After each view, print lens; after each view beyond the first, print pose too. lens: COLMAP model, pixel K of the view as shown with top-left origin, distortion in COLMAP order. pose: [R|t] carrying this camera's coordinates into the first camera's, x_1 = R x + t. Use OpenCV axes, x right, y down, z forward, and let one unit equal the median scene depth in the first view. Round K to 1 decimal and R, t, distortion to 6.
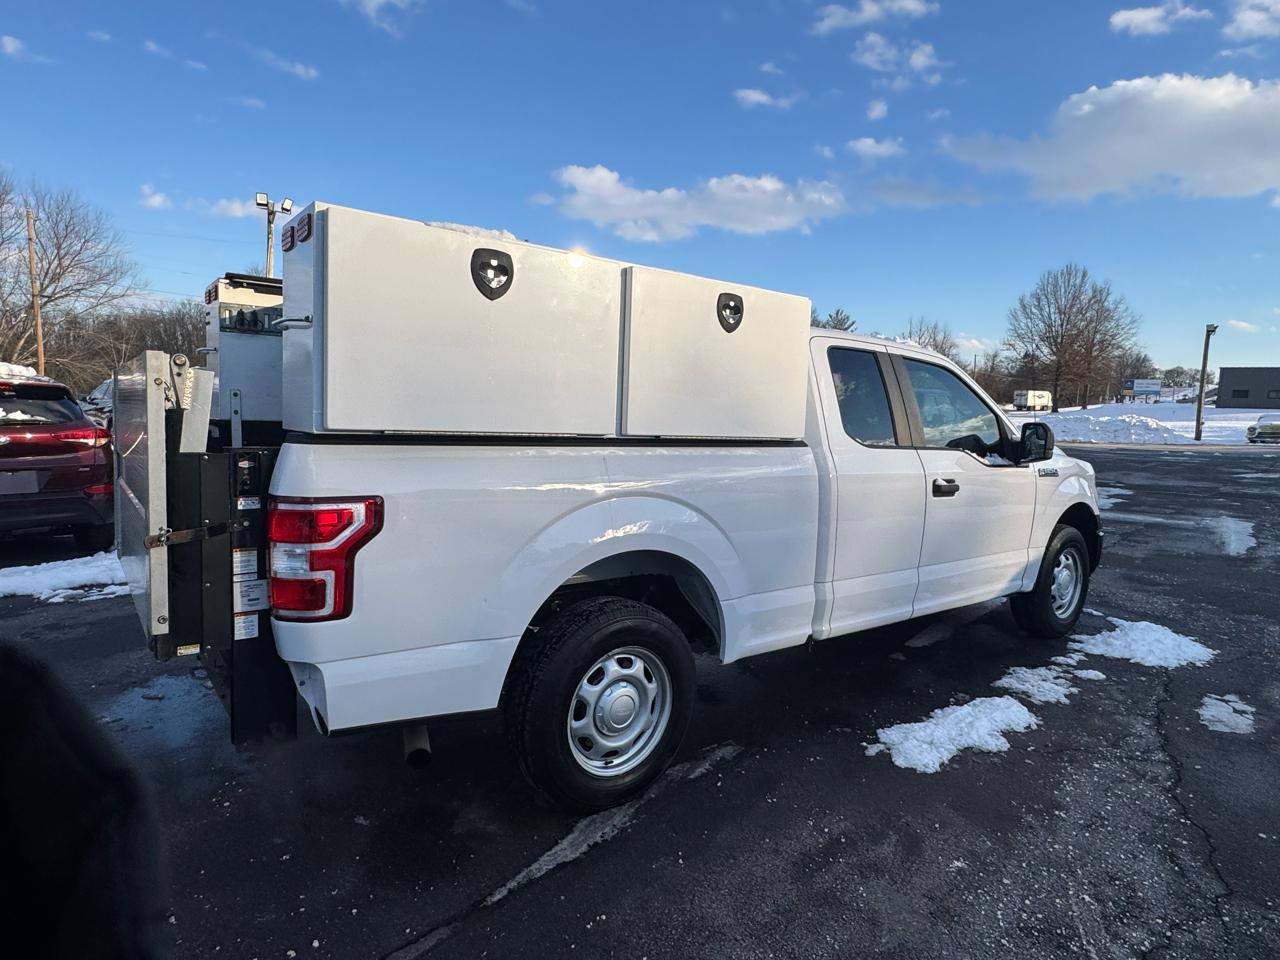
lens RADIAL K [[739.3, 0, 641.9], [0, 739.3, 489.4], [0, 0, 1]] dist [-0.000599, 0.001493]
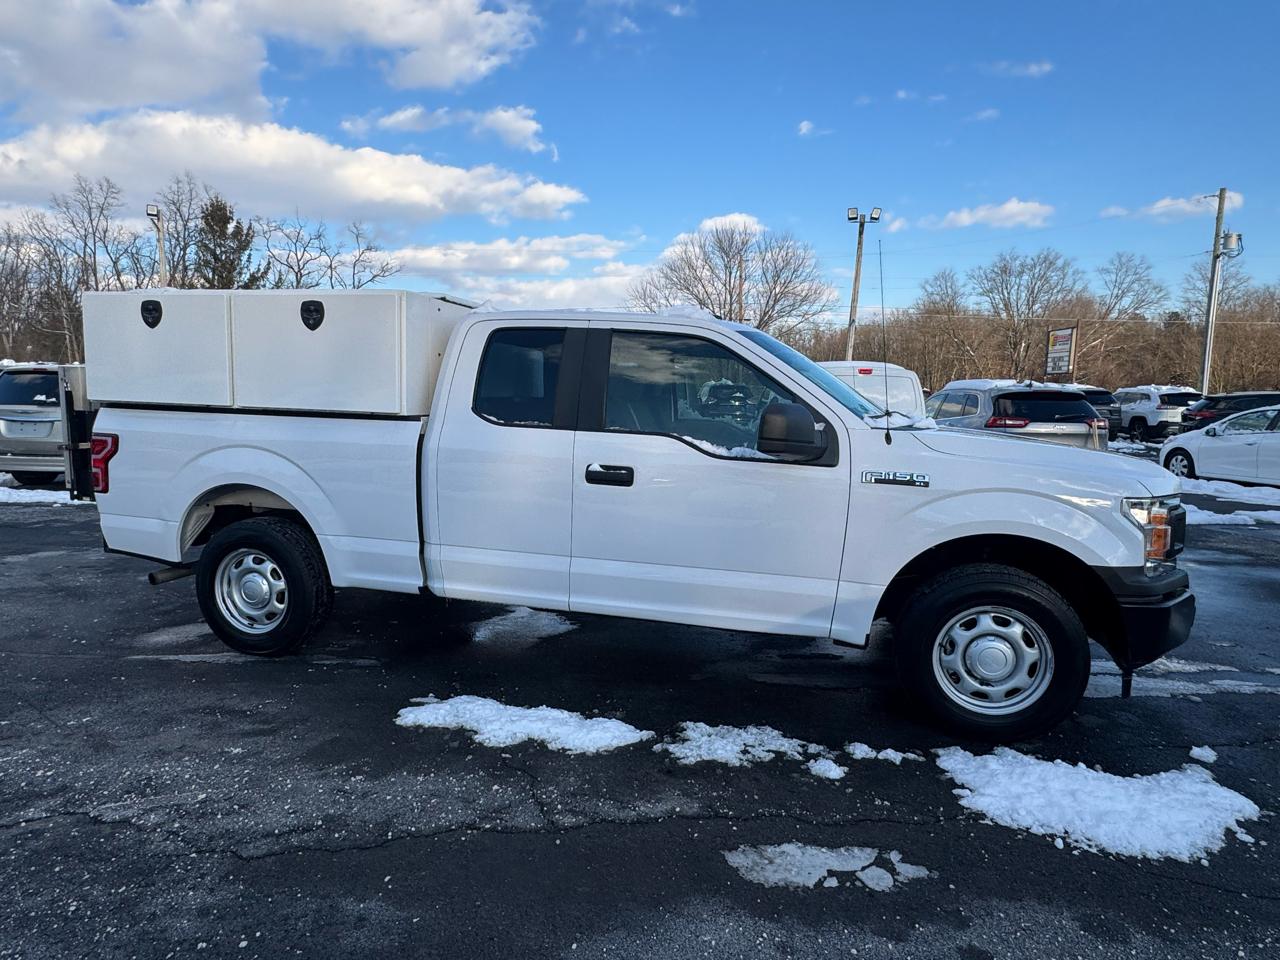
lens RADIAL K [[739.3, 0, 637.8], [0, 739.3, 455.7], [0, 0, 1]] dist [-0.000599, 0.001493]
pose [[0.623844, 0.052884, -0.779758, 1.329057], [-0.086475, 0.996253, -0.001617, -0.034935], [0.776750, 0.068438, 0.626080, 0.525241]]
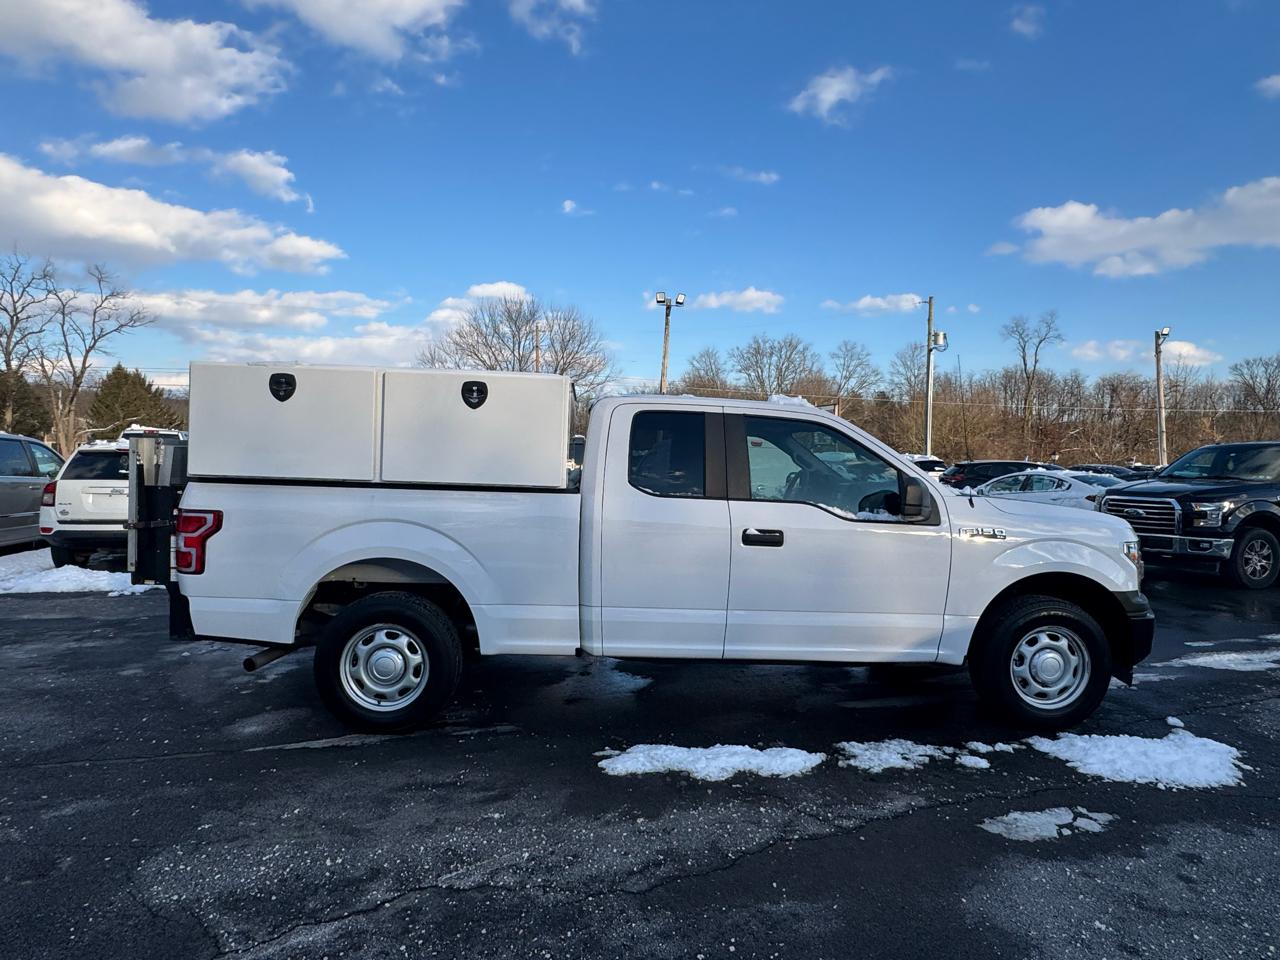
lens RADIAL K [[739.3, 0, 636.6], [0, 739.3, 469.2], [0, 0, 1]] dist [-0.000599, 0.001493]
pose [[0.831128, -0.003448, -0.556070, 0.993536], [-0.058488, 0.993892, -0.093582, 0.010592], [0.552996, 0.110302, 0.825850, 0.005834]]
